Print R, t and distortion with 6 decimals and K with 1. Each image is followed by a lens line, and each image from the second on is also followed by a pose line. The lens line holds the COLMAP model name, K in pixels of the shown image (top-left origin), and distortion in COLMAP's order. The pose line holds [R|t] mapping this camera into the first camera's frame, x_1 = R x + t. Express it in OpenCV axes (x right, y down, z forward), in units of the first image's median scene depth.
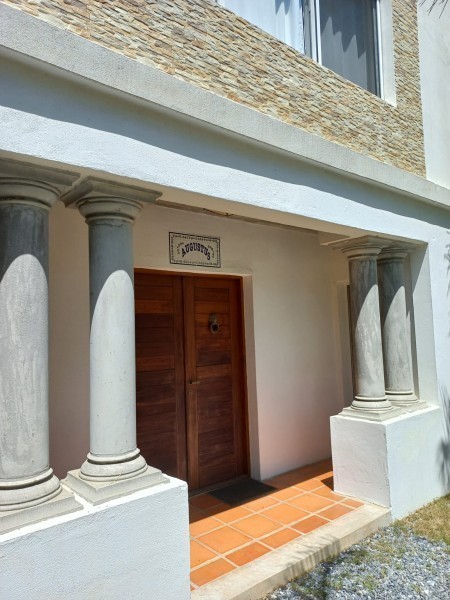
lens RADIAL K [[423.0, 0, 224.5], [0, 423.0, 286.0], [0, 0, 1]] dist [0.061688, -0.000293]
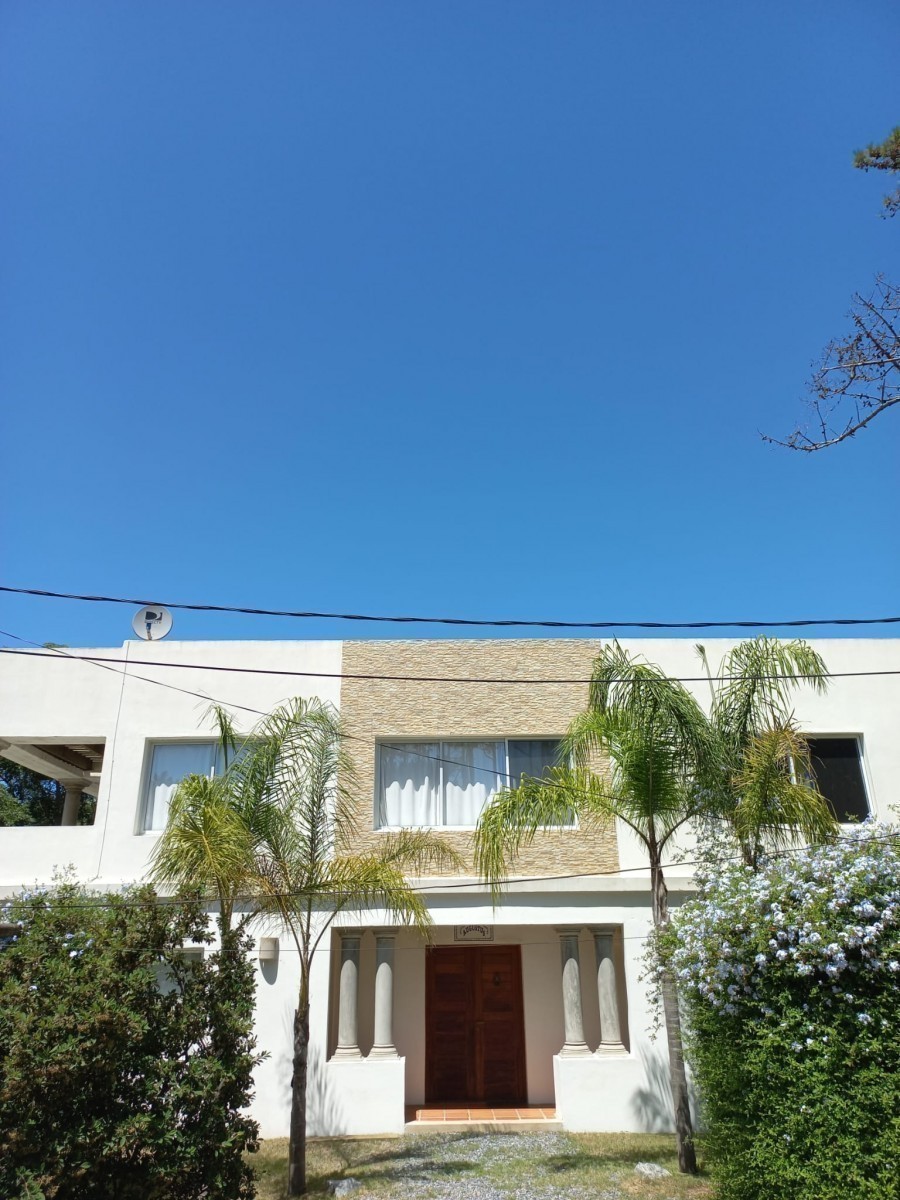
lens RADIAL K [[846.0, 0, 449.0], [0, 846.0, 572.1], [0, 0, 1]] dist [0.061688, -0.000293]
pose [[0.786835, -0.222322, -0.575729, 2.060475], [0.049121, 0.952463, -0.300667, -0.412431], [0.615205, 0.208295, 0.760352, -1.852742]]
